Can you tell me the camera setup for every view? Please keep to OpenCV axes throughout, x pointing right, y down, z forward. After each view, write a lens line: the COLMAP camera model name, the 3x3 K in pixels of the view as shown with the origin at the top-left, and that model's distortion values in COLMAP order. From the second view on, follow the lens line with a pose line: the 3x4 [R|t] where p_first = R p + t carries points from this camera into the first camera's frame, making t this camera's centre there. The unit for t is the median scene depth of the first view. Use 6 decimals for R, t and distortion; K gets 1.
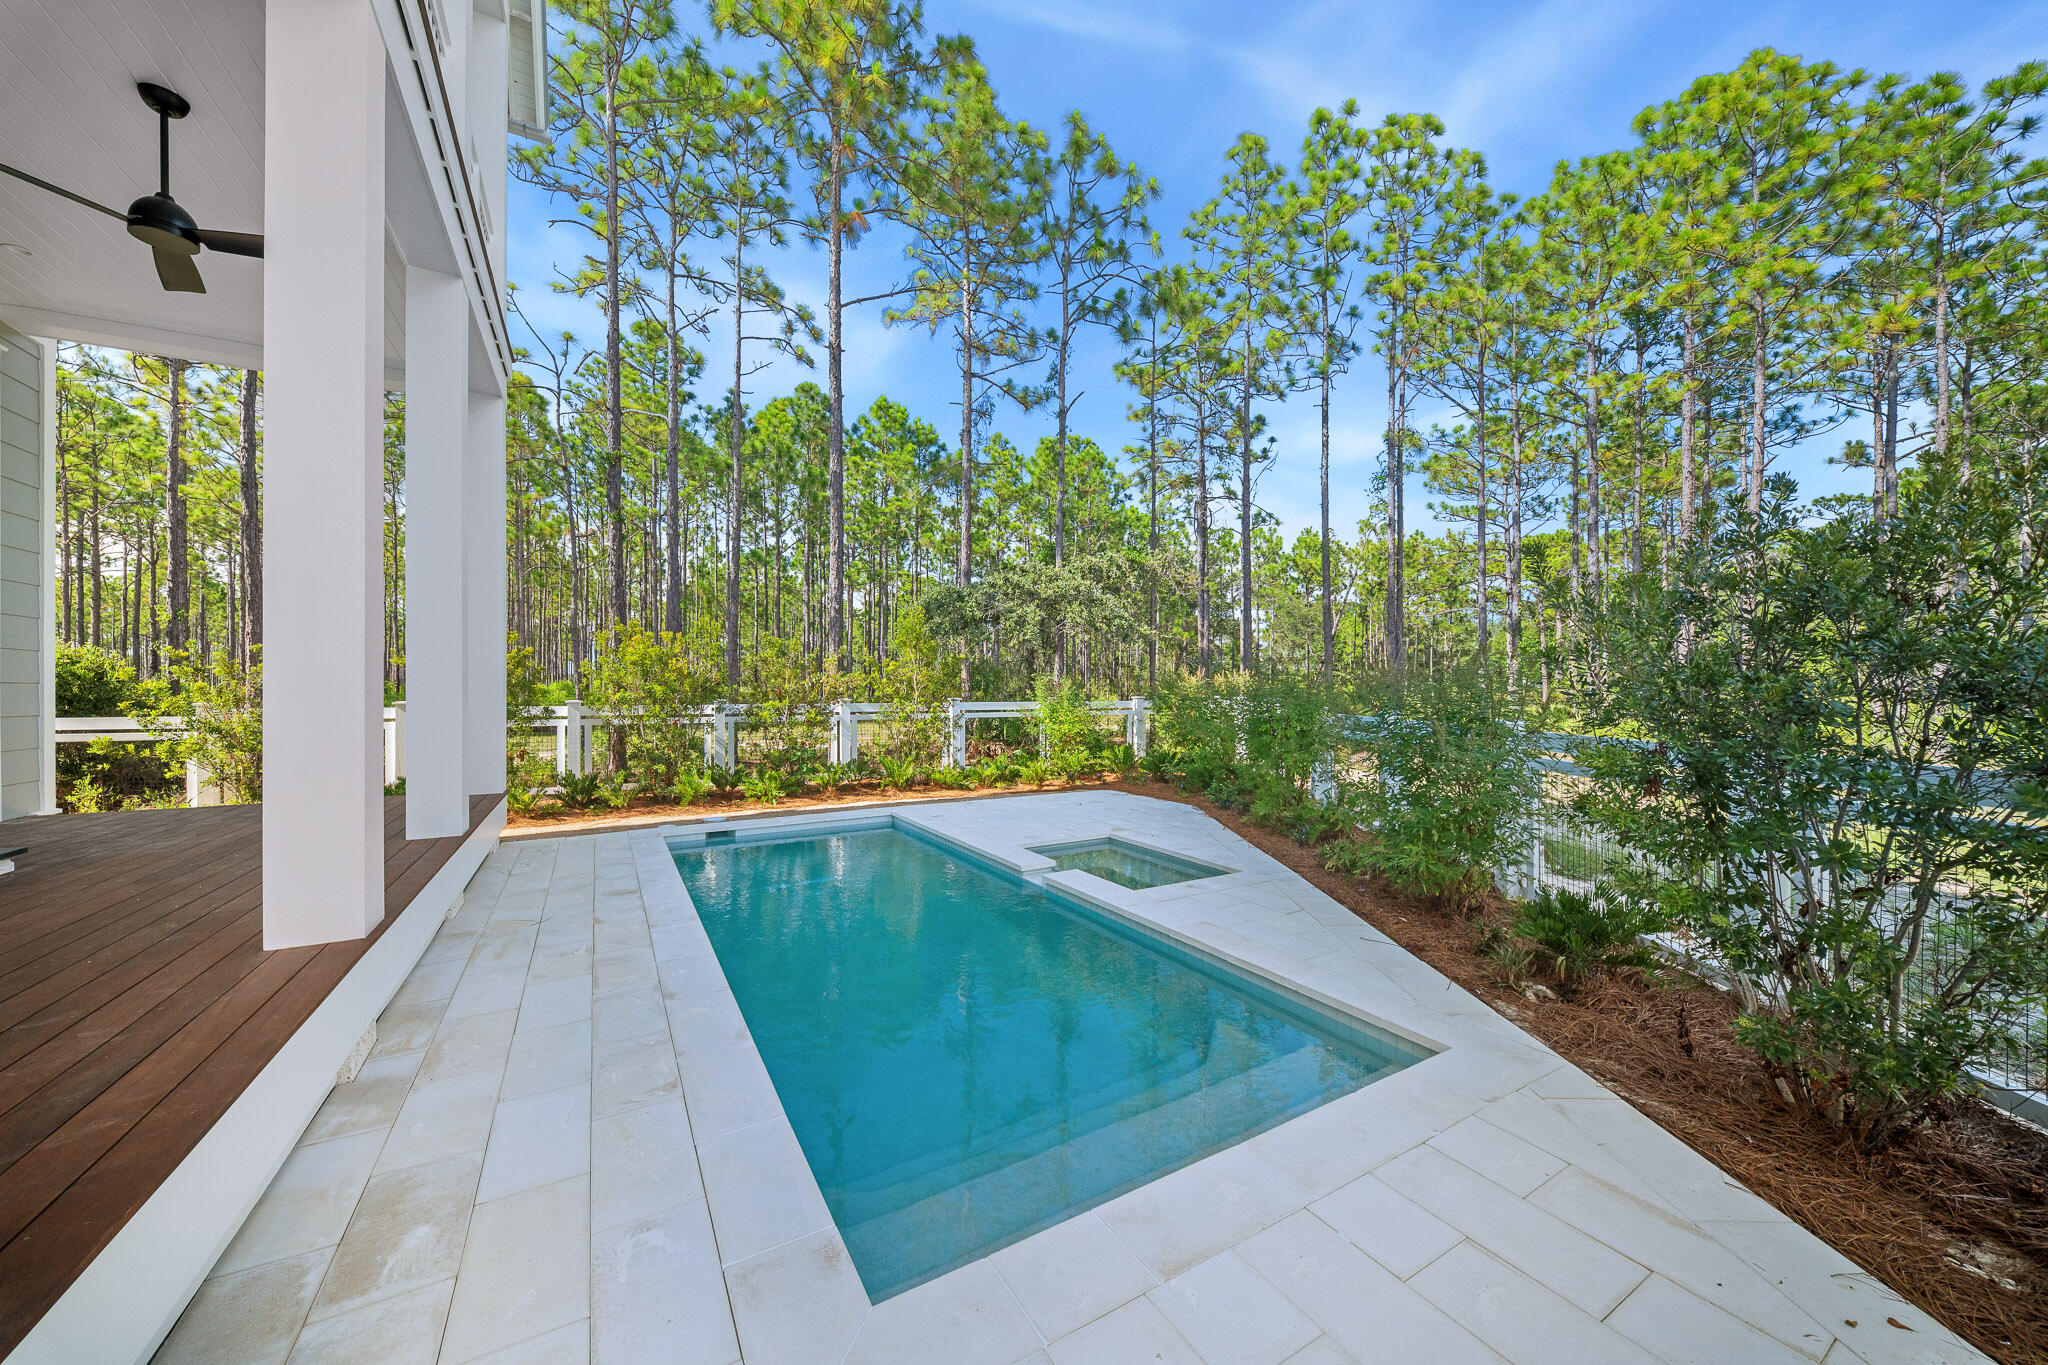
lens RADIAL K [[725.4, 0, 1011.9], [0, 725.4, 691.8], [0, 0, 1]] dist [0.000221, -0.000097]
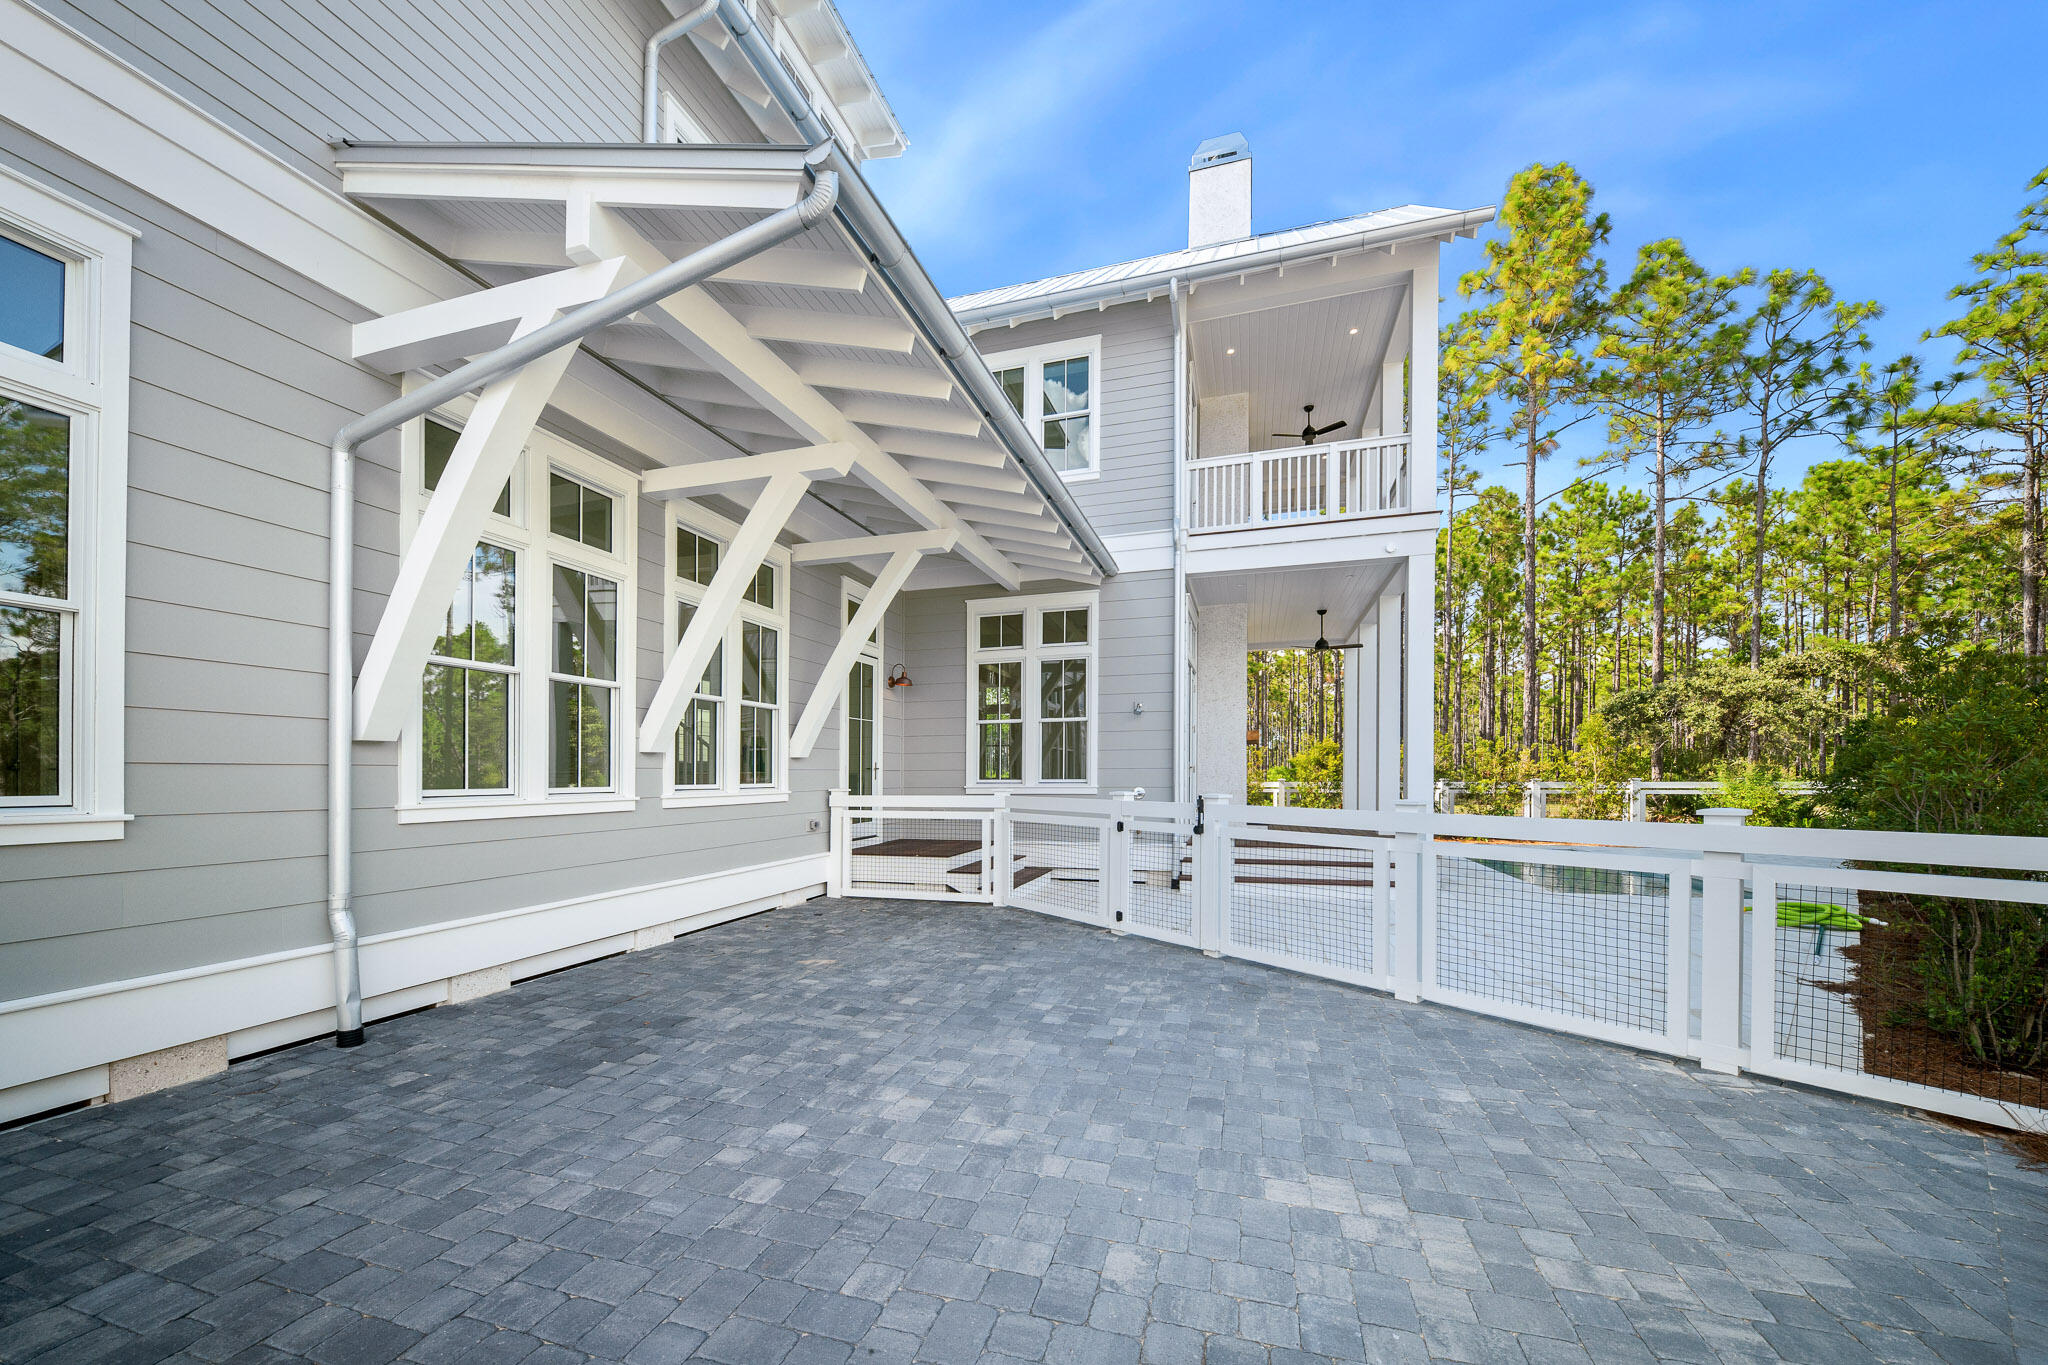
lens RADIAL K [[749.2, 0, 1025.6], [0, 749.2, 789.7], [0, 0, 1]] dist [0.000350, -0.001653]
pose [[0.687332, 0.010287, -0.726271, 0.139839], [0.004429, 0.999822, 0.018354, -0.000687], [0.726330, -0.015832, 0.687164, -0.690631]]
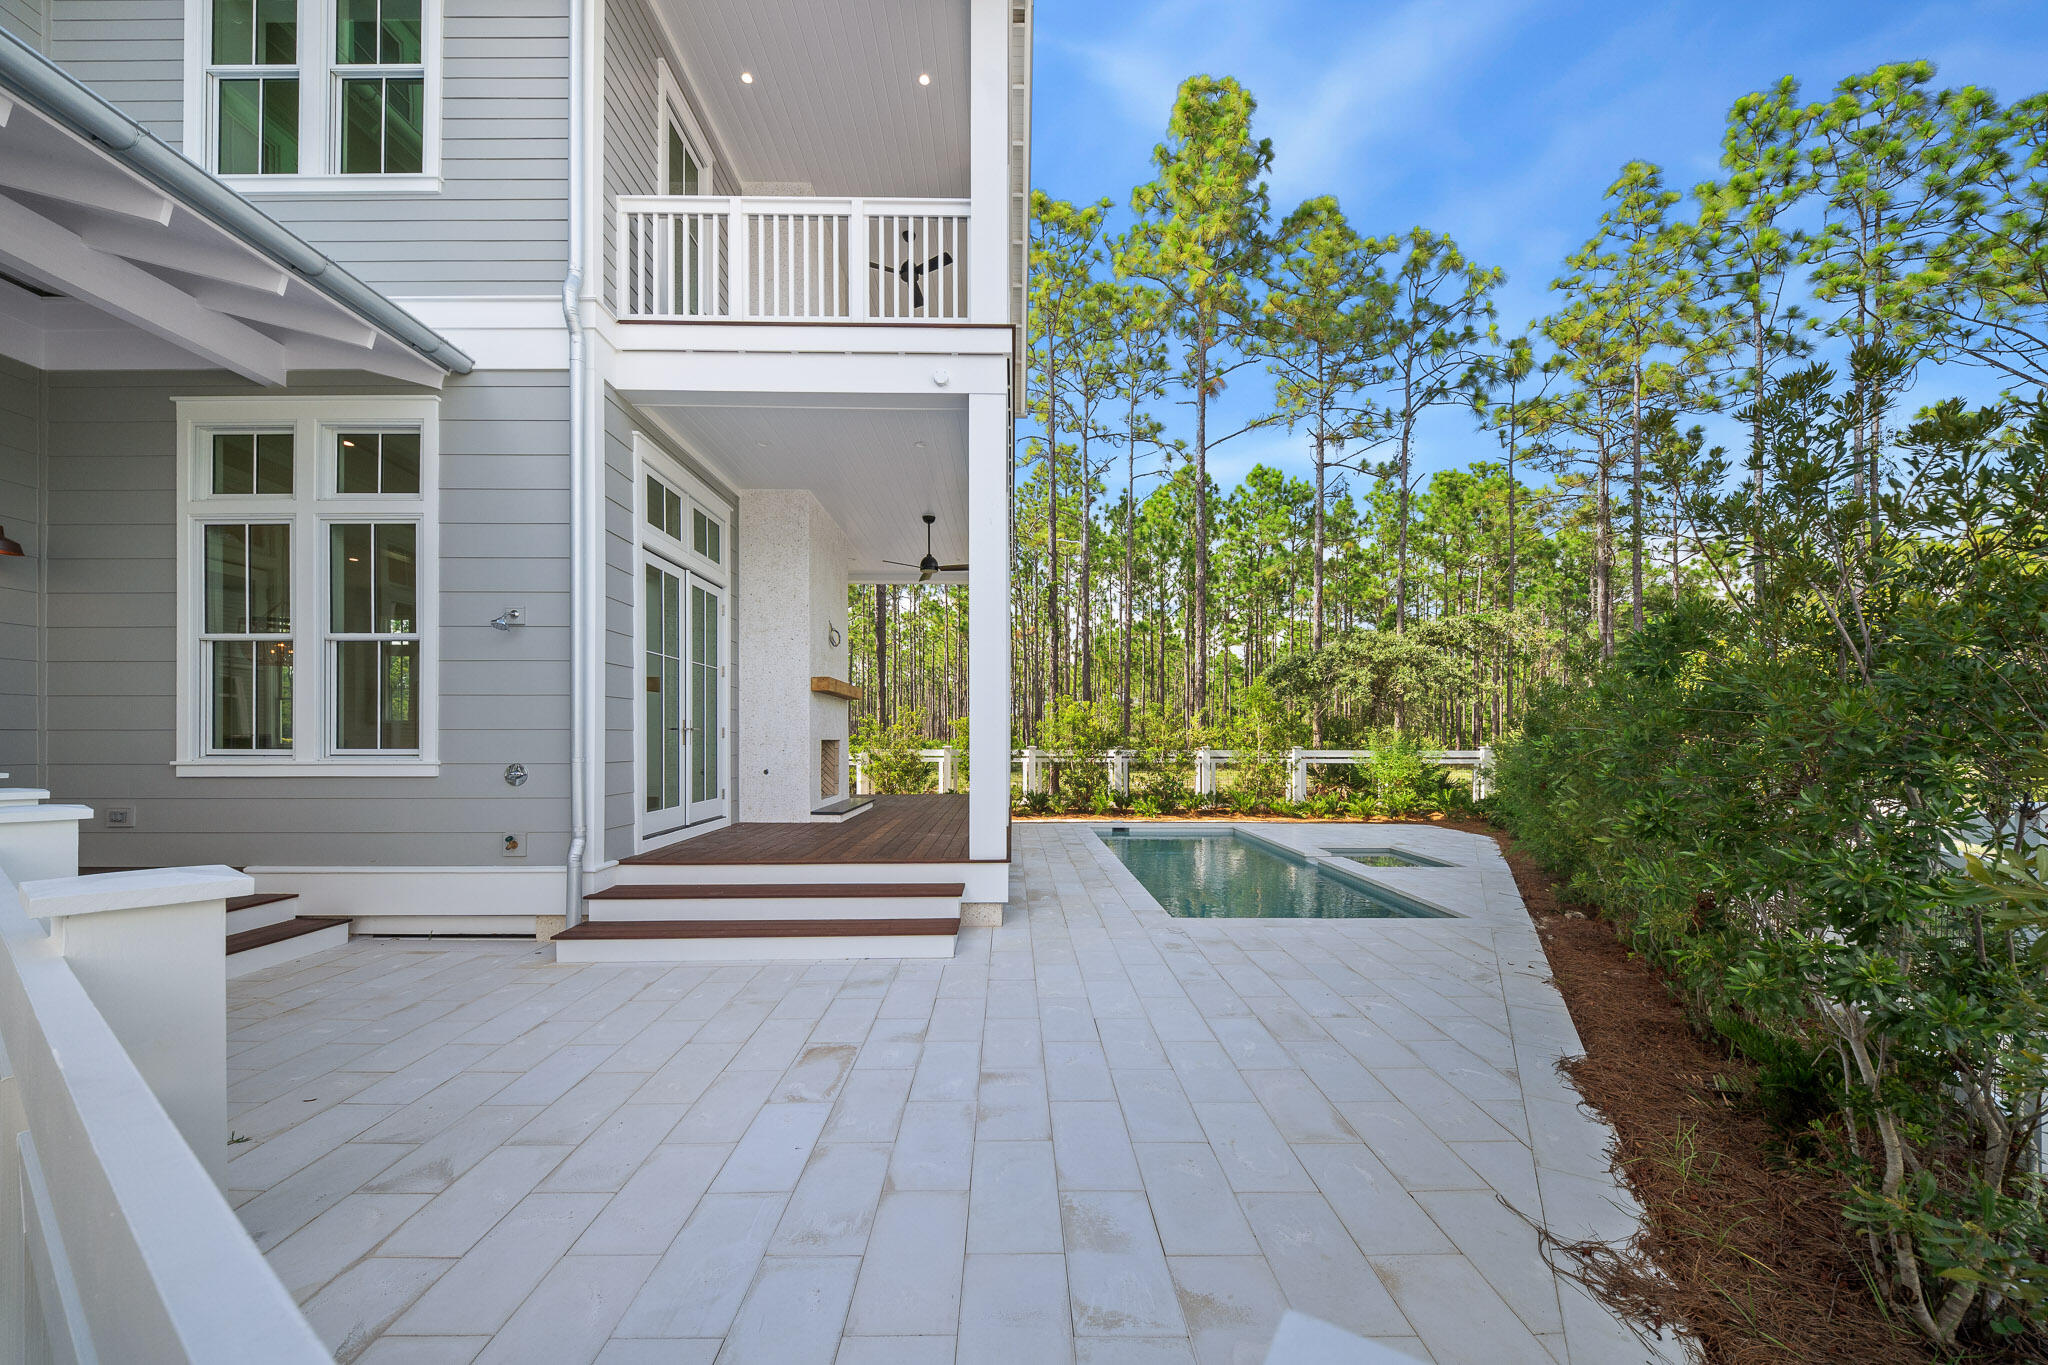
lens RADIAL K [[727.9, 0, 1001.9], [0, 727.9, 749.3], [0, 0, 1]] dist [-0.000340, -0.000138]
pose [[0.862086, 0.007953, -0.506700, 0.111251], [-0.002503, 0.999931, 0.011436, 0.000279], [0.506756, -0.008591, 0.862047, -0.307490]]
